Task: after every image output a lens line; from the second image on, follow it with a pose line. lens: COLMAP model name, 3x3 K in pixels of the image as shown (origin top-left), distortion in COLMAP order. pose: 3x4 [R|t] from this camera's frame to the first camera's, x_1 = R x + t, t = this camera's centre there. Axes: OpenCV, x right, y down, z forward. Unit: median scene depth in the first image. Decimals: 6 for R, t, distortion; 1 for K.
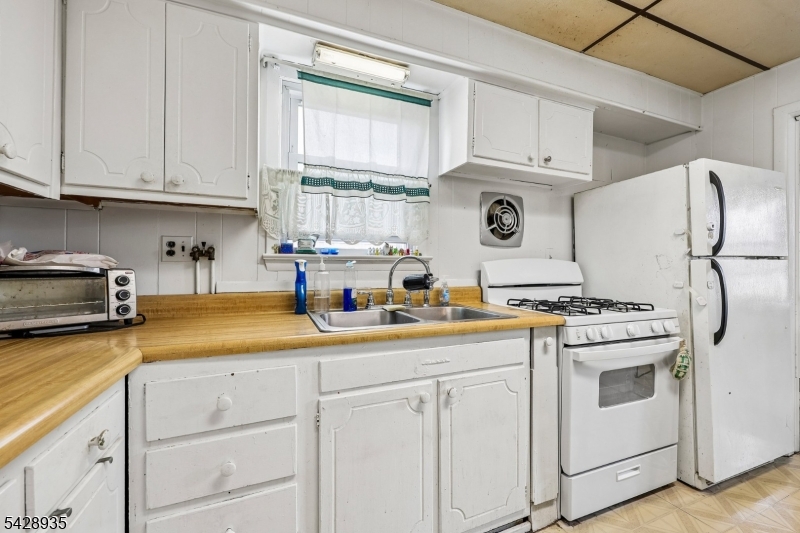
lens RADIAL K [[323.7, 0, 399.1], [0, 323.7, 265.9], [0, 0, 1]] dist [0.000602, 0.000759]
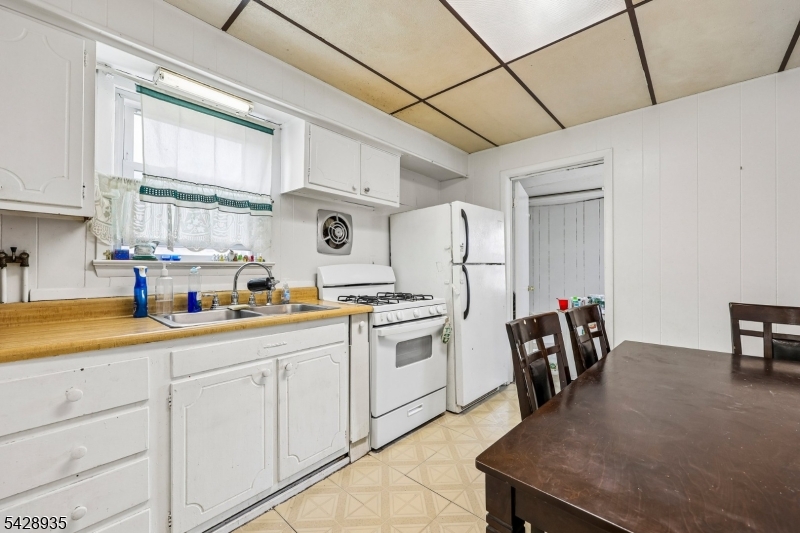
lens RADIAL K [[323.7, 0, 395.4], [0, 323.7, 266.1], [0, 0, 1]] dist [0.000602, 0.000759]
pose [[0.904636, -0.001214, 0.426183, -0.003411], [0.003529, 0.999983, -0.004643, -0.009995], [-0.426170, 0.005704, 0.904625, -0.291946]]
